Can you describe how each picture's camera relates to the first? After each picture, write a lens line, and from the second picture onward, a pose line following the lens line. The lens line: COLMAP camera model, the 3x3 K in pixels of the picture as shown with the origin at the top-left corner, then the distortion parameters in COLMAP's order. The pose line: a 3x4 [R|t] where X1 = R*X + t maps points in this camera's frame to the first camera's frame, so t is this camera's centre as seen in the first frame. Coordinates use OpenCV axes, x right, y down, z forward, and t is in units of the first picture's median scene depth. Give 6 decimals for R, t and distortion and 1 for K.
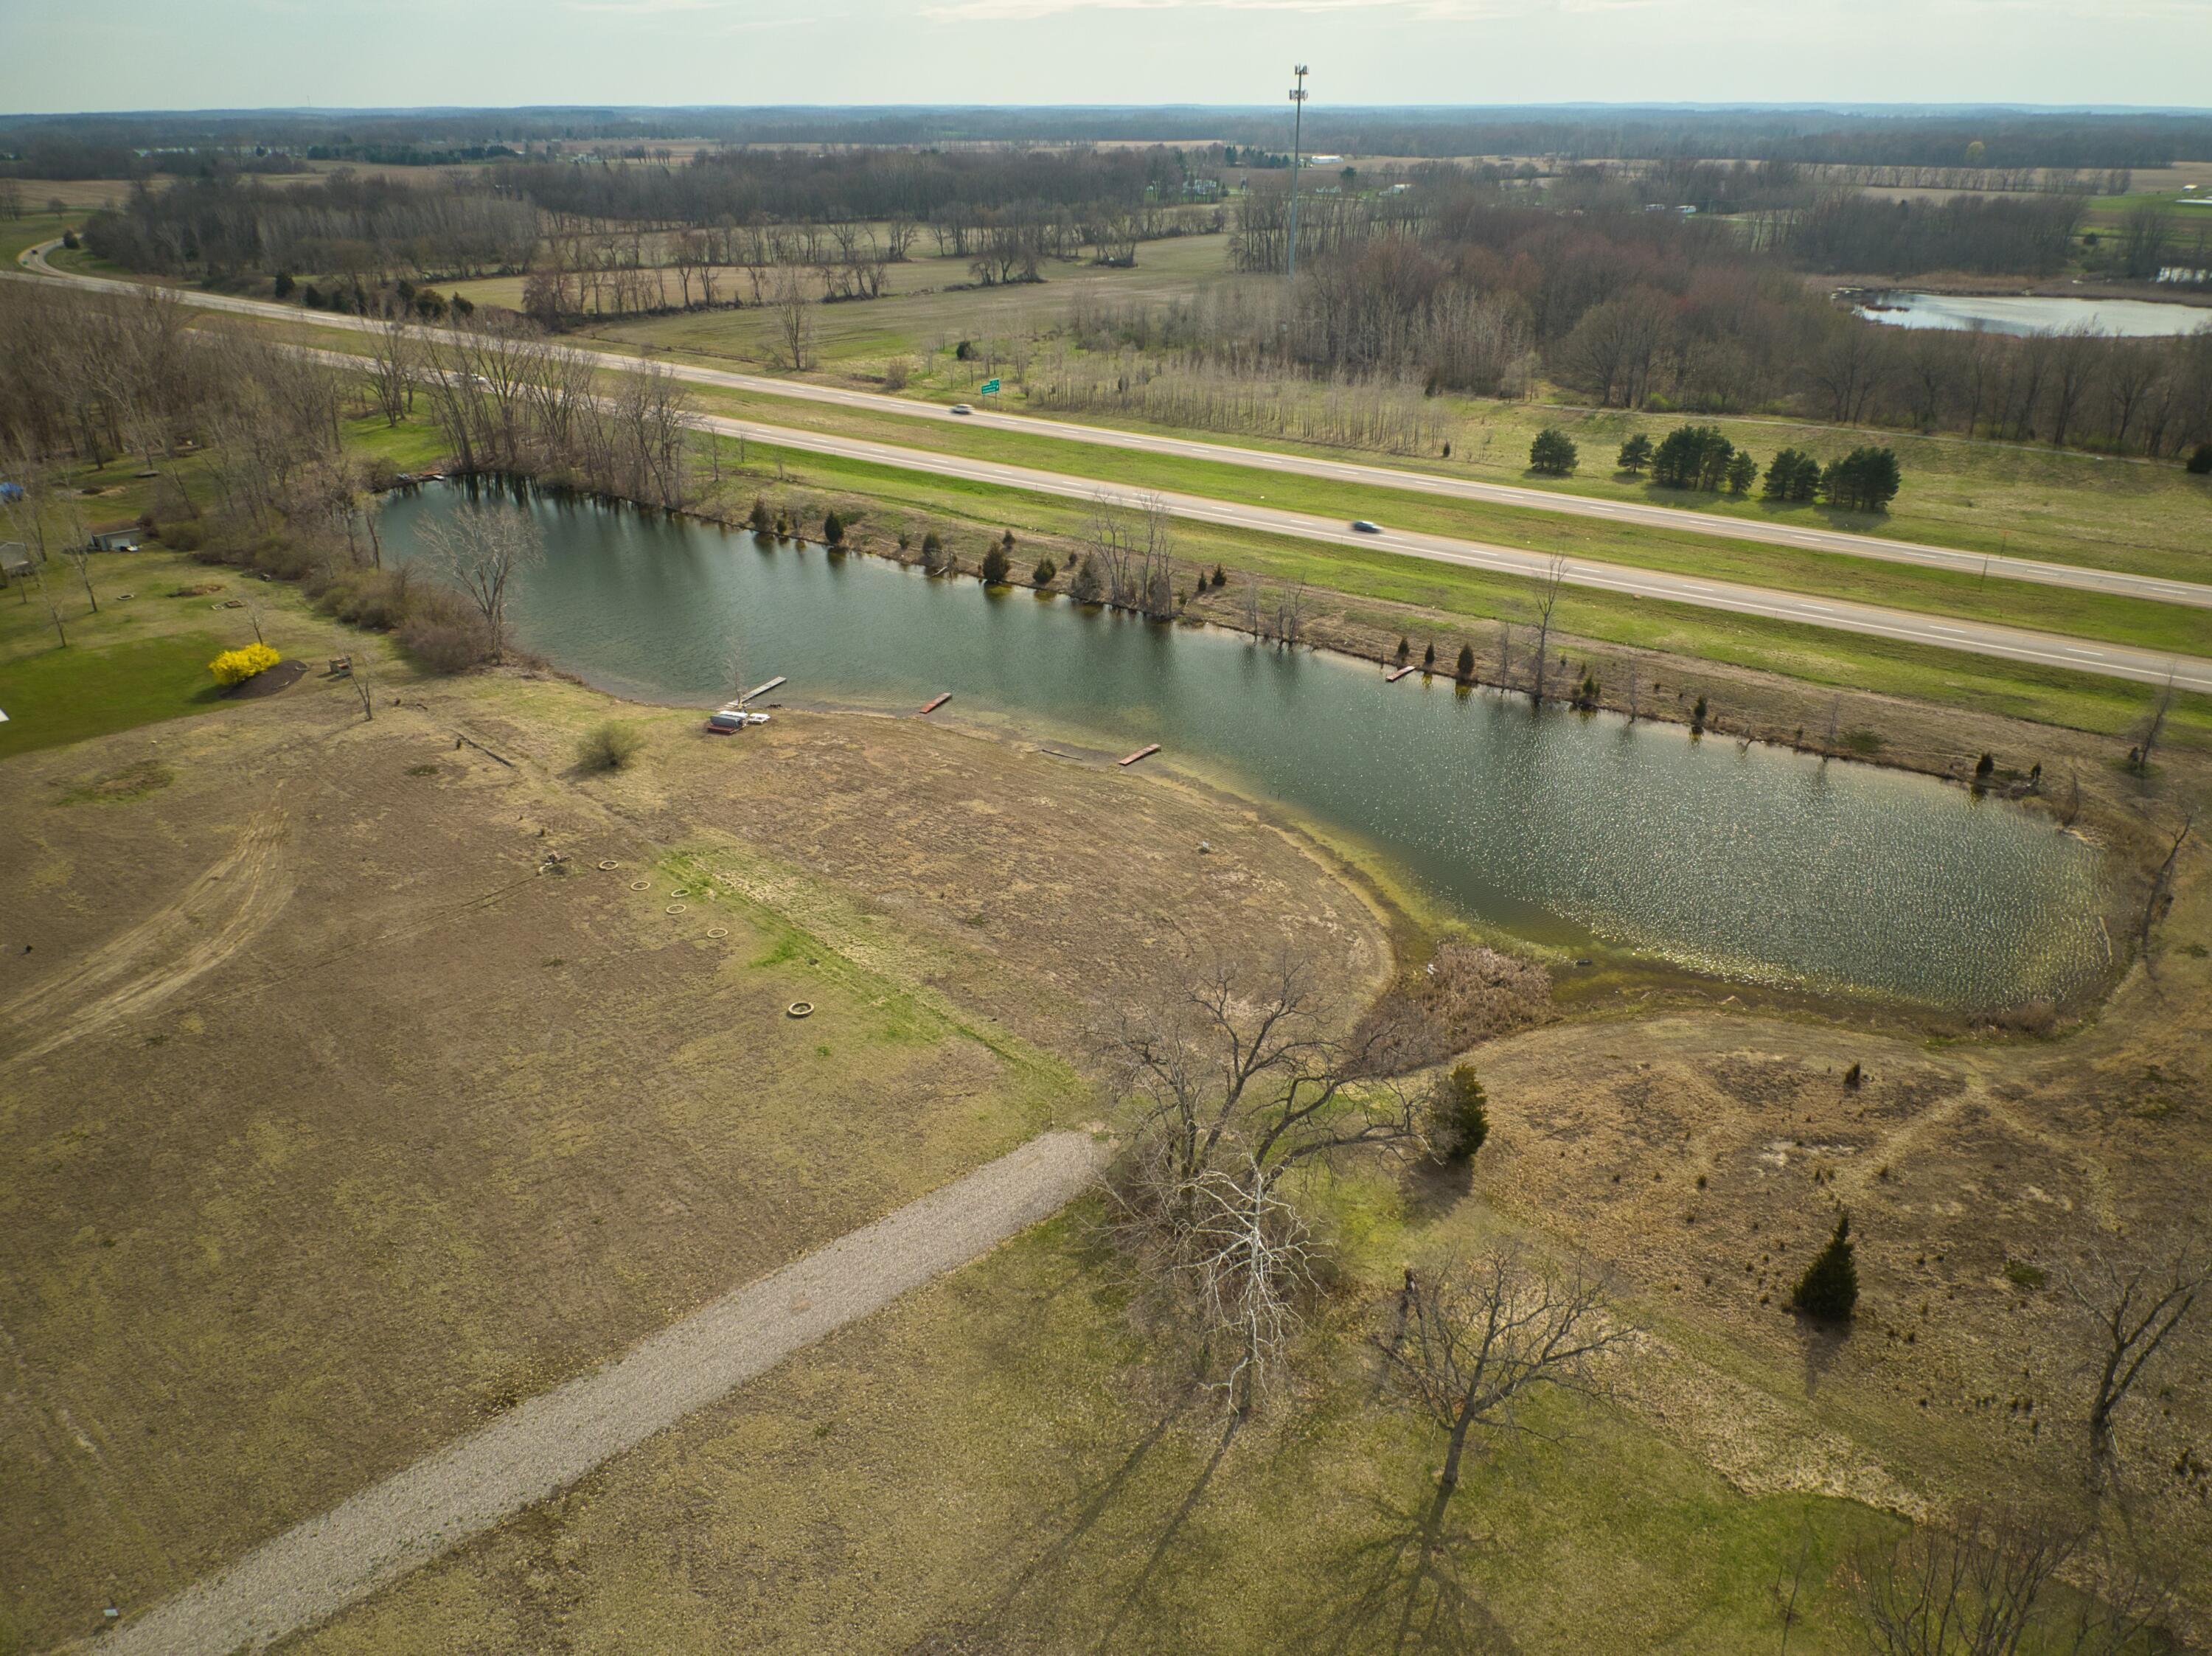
lens RADIAL K [[1564.3, 0, 1104.5], [0, 1564.3, 831.8], [0, 0, 1]] dist [0.030415, -0.044589]
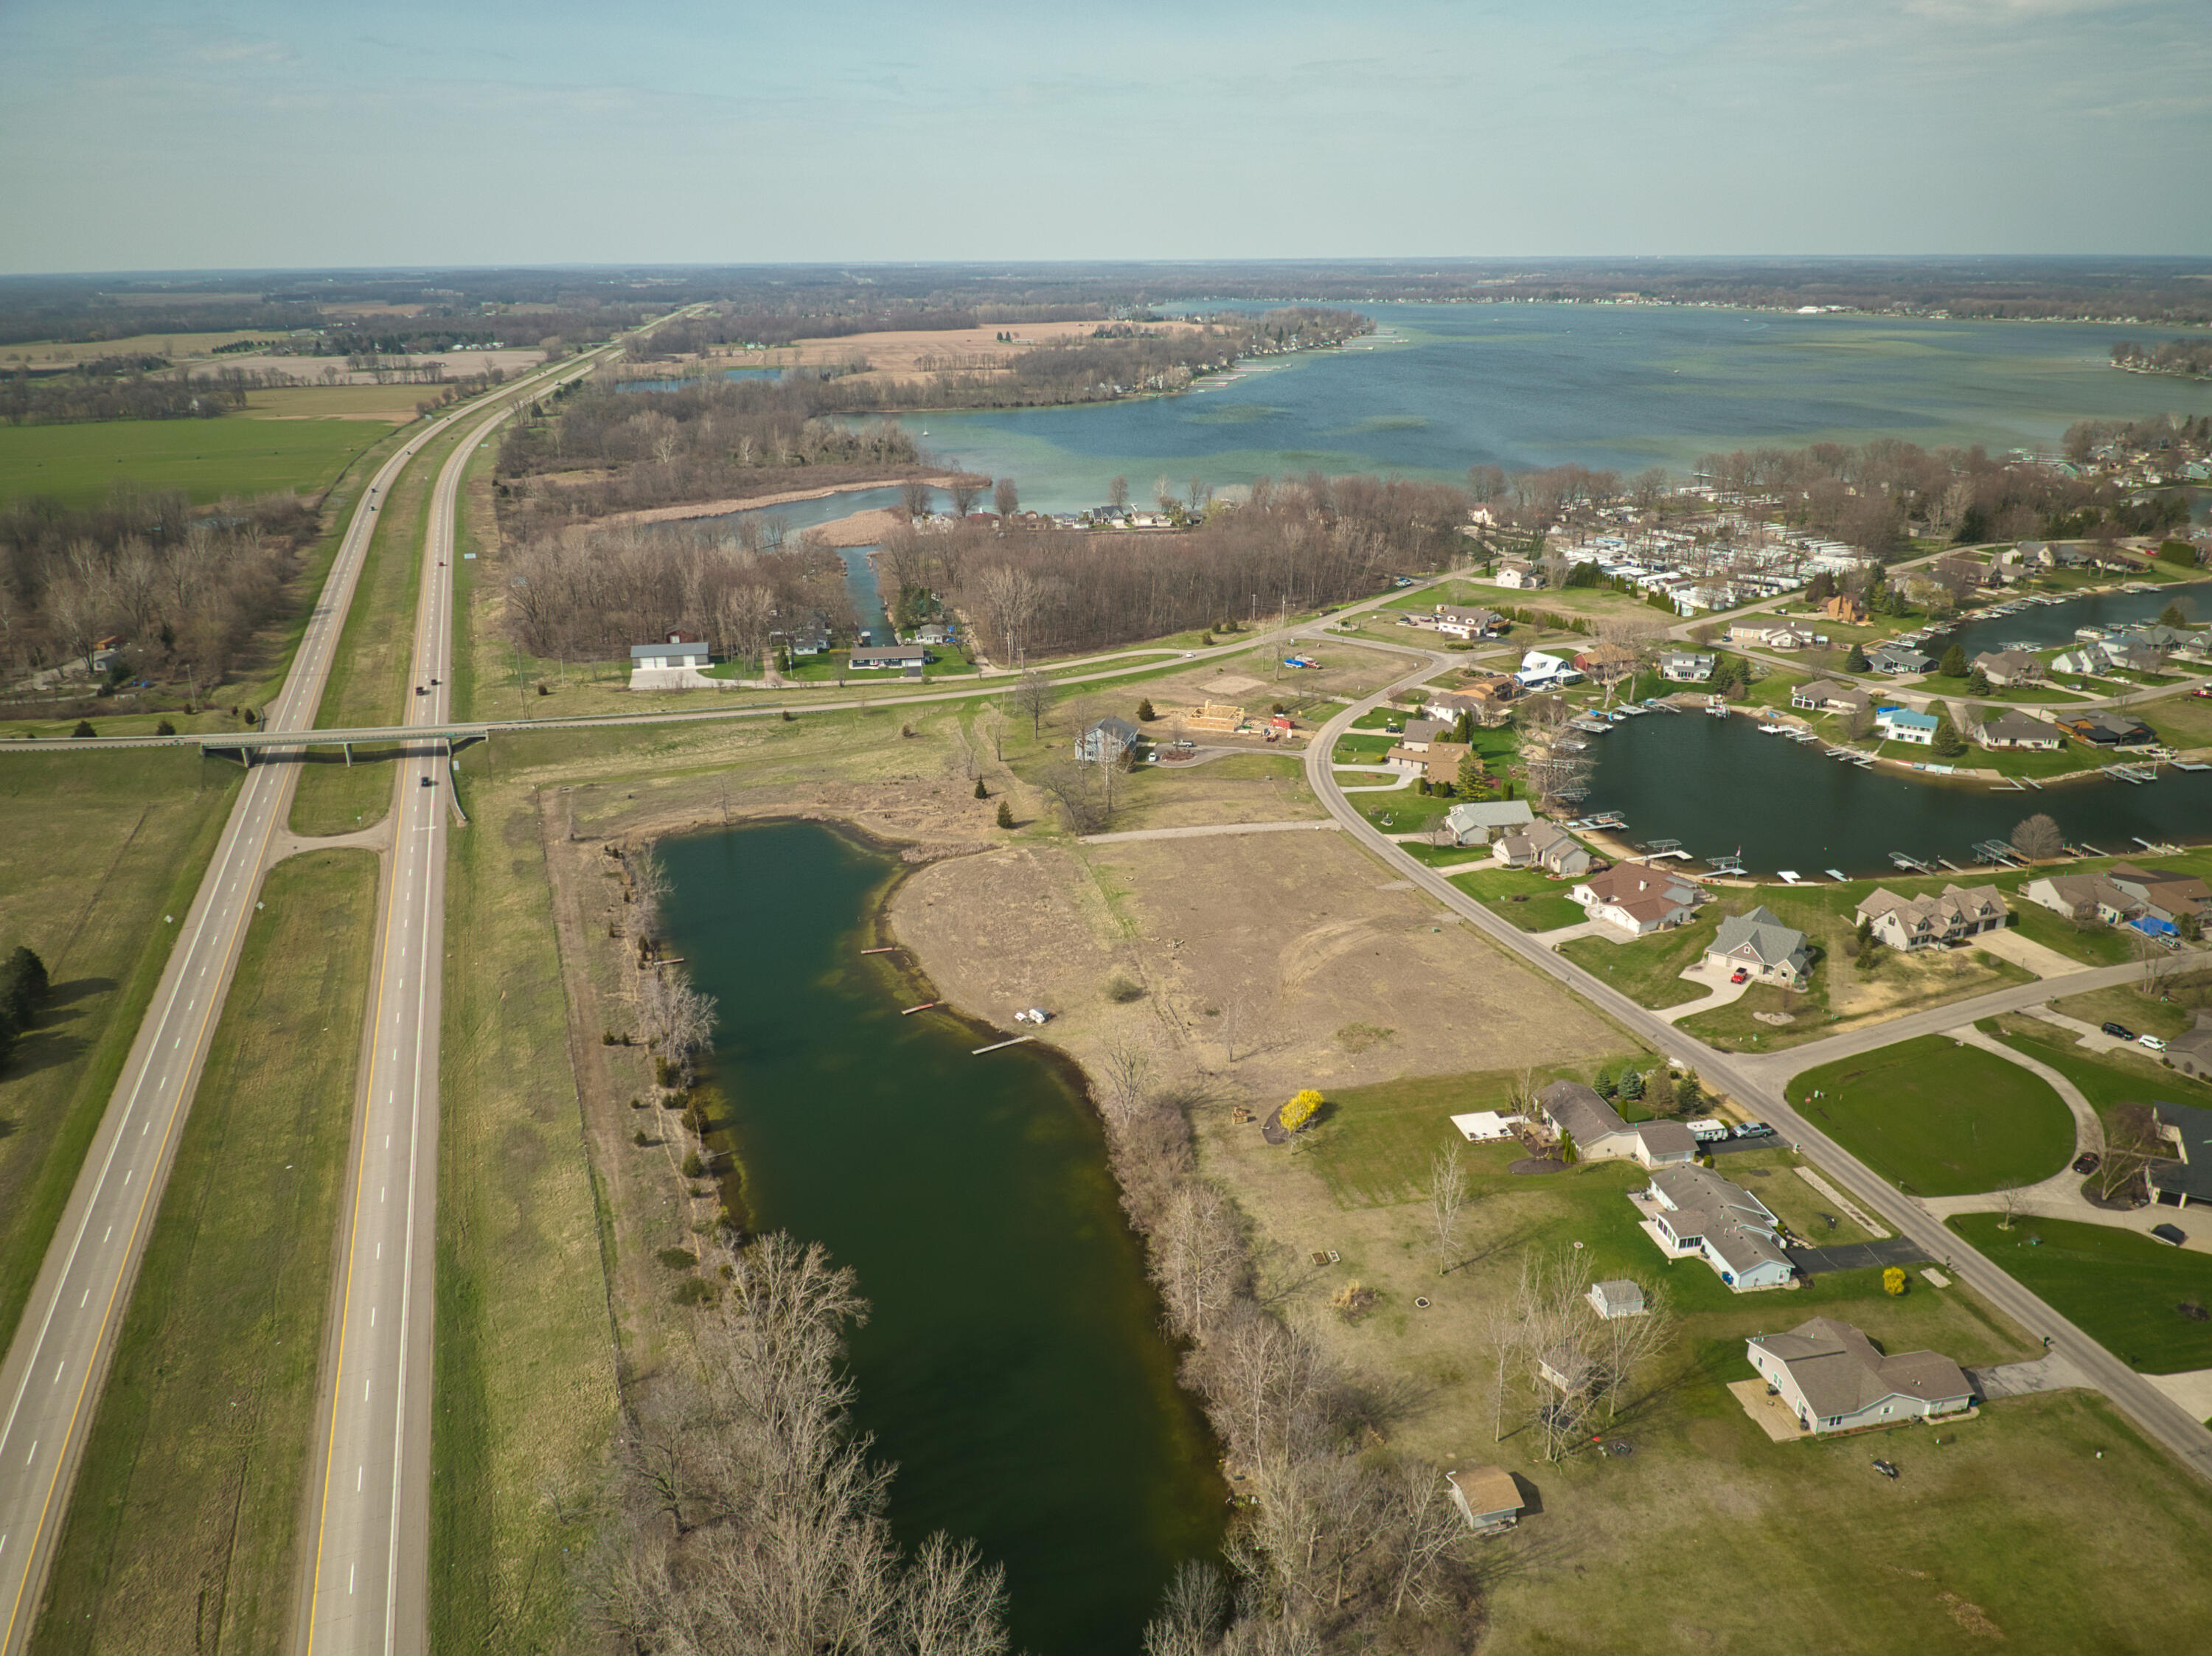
lens RADIAL K [[1566.8, 0, 1106.0], [0, 1566.8, 828.0], [0, 0, 1]] dist [0.021448, -0.043846]
pose [[-0.846454, -0.174568, 0.503032, -0.988569], [0.233966, 0.726700, 0.645884, -1.142307], [-0.478304, 0.664404, -0.574276, 1.607842]]
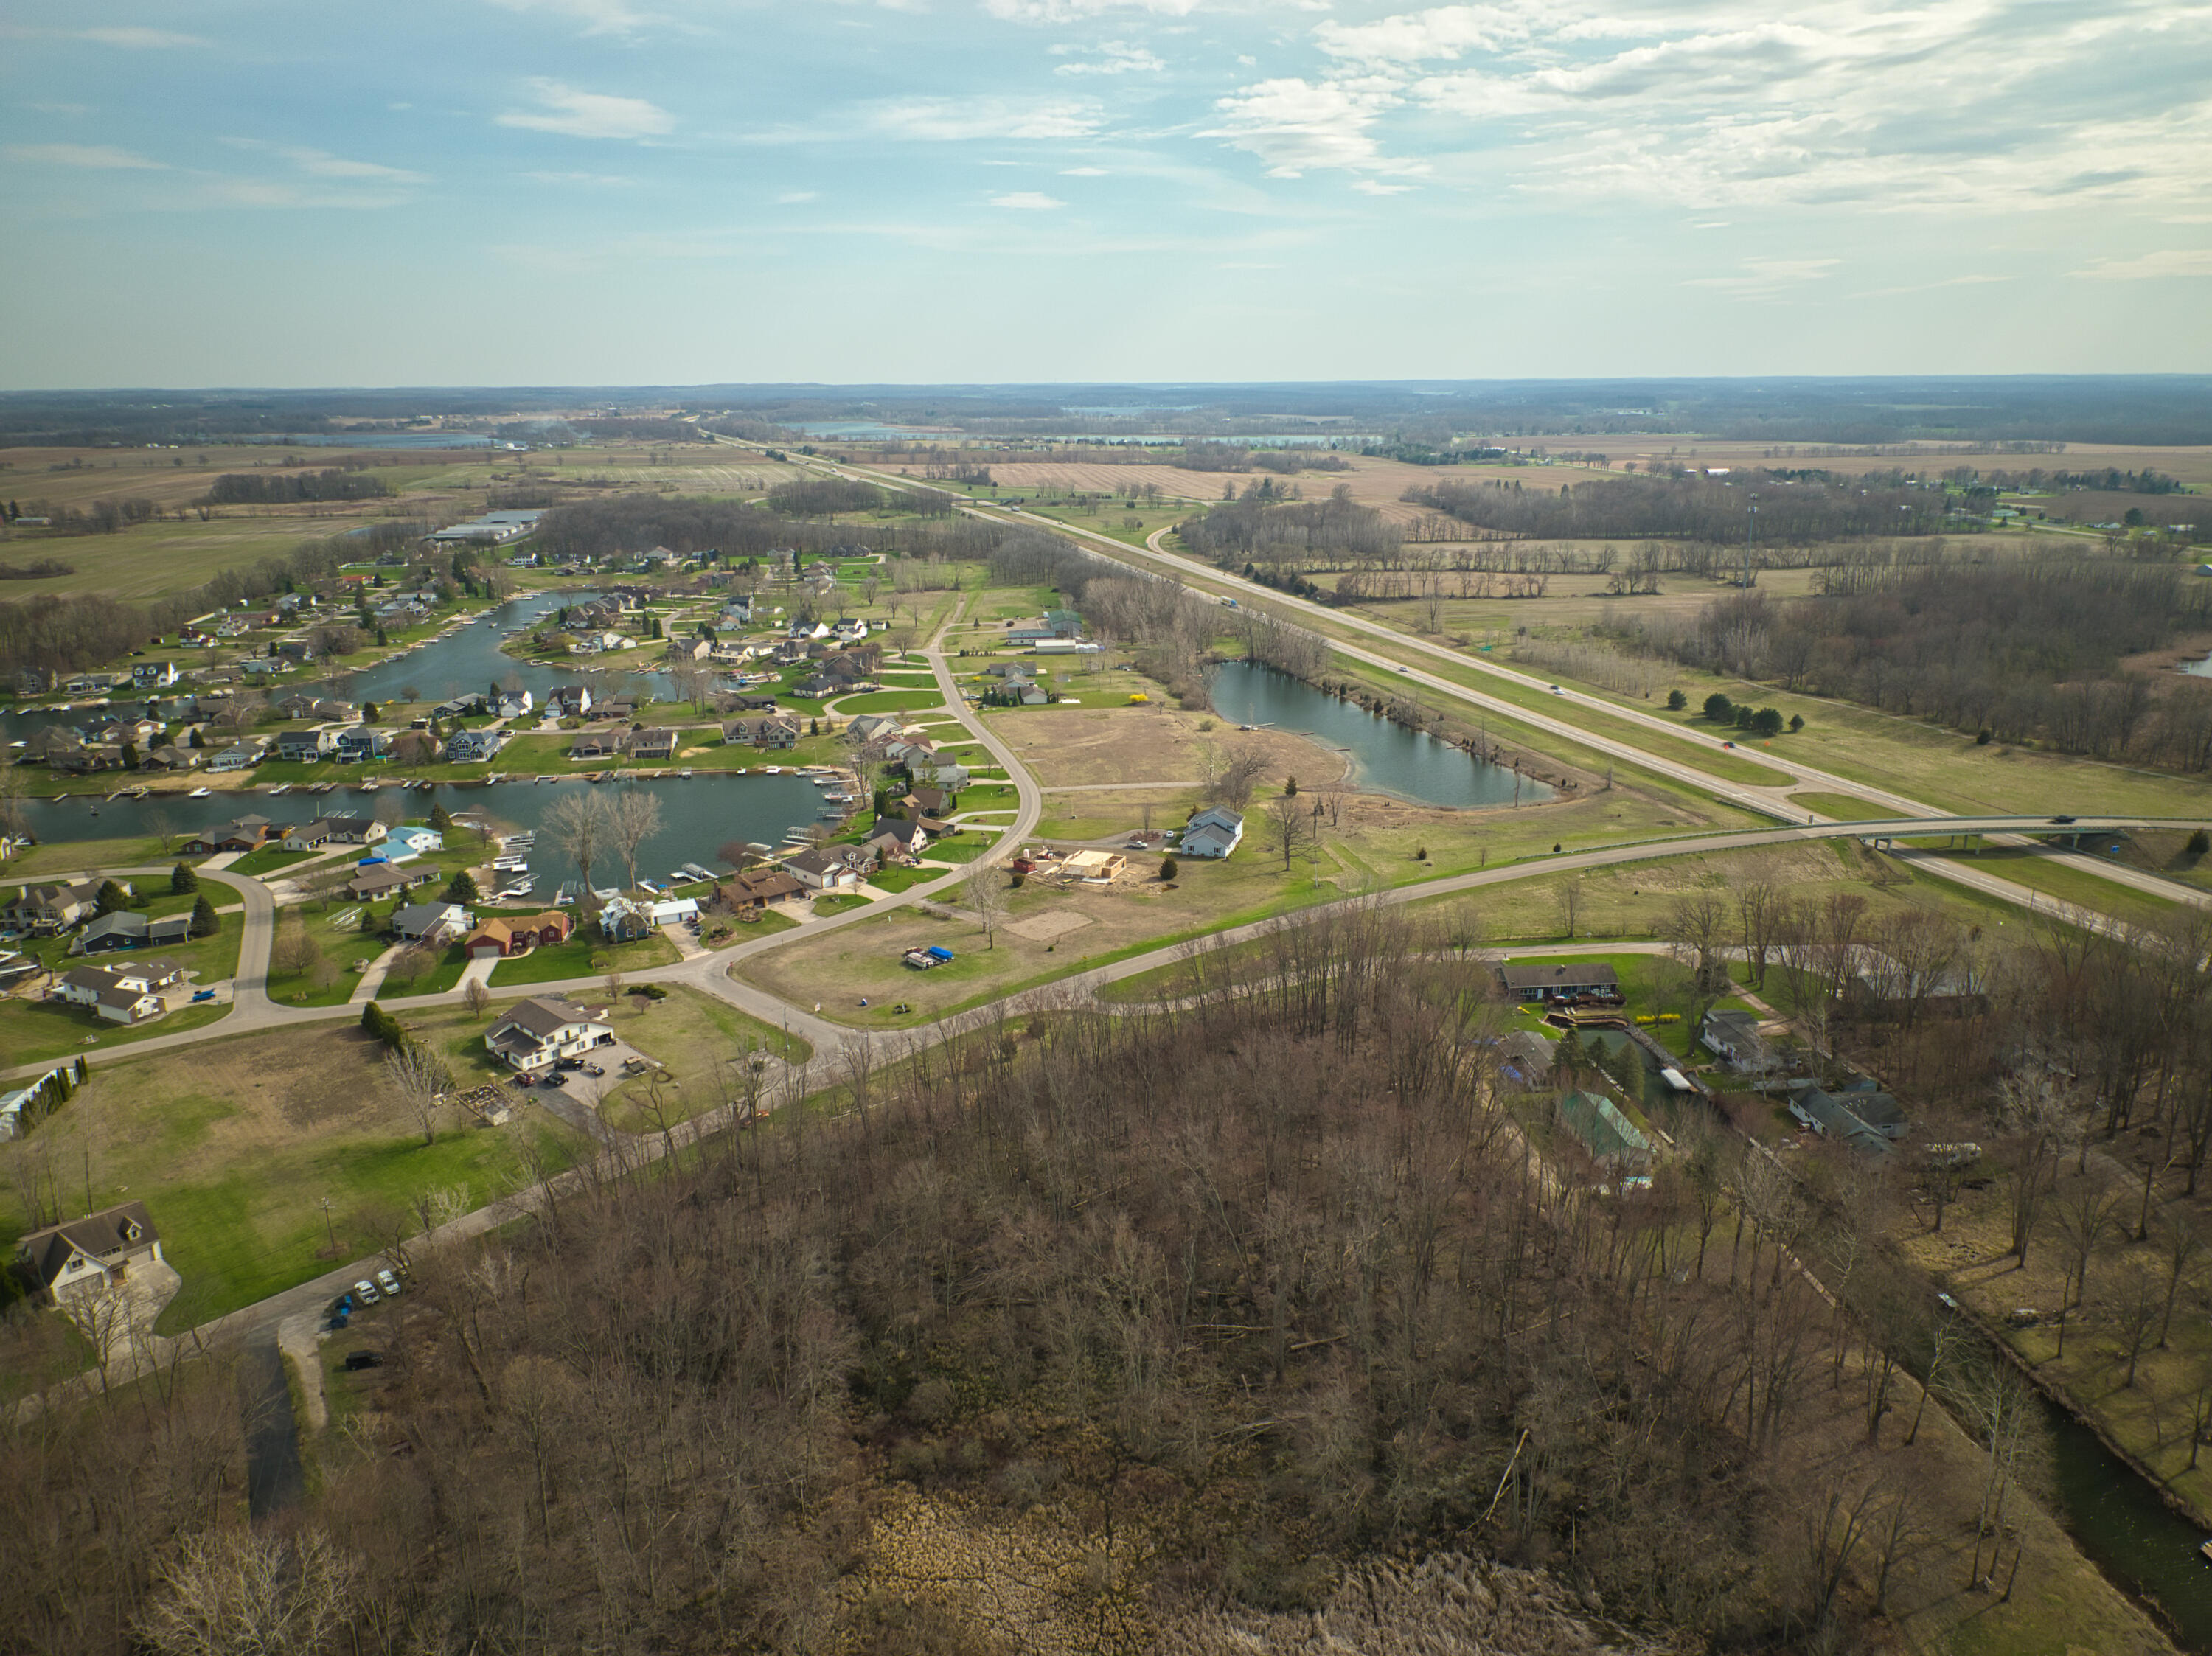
lens RADIAL K [[1565.1, 0, 1106.0], [0, 1565.1, 828.0], [0, 0, 1]] dist [0.044566, -0.052249]
pose [[0.809110, 0.161553, -0.565015, 1.349906], [-0.244649, 0.966791, -0.073910, 0.426557], [0.534311, 0.198032, 0.821764, -1.768753]]
